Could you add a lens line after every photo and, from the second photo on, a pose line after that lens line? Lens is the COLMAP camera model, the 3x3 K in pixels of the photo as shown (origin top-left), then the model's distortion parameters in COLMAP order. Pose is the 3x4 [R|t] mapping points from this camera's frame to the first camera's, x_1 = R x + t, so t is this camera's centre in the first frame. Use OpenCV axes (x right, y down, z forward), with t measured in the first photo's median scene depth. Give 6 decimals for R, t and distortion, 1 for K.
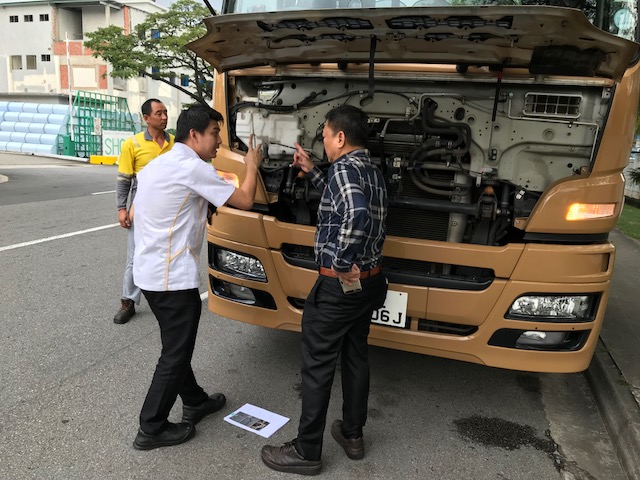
lens RADIAL K [[510.1, 0, 320.0], [0, 510.1, 240.0], [0, 0, 1]] dist [0.055403, -0.008333]
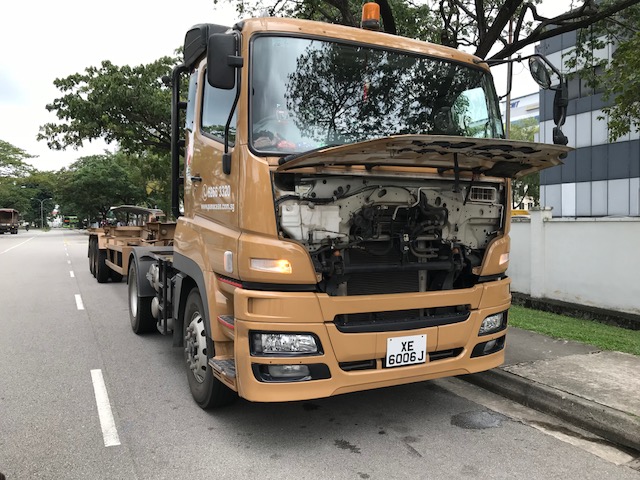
lens RADIAL K [[510.1, 0, 320.0], [0, 510.1, 240.0], [0, 0, 1]] dist [0.055403, -0.008333]
pose [[0.753865, -0.090176, 0.650811, -0.854712], [0.162423, 0.985371, -0.051609, -0.110163], [-0.636636, 0.144613, 0.757483, 0.134311]]
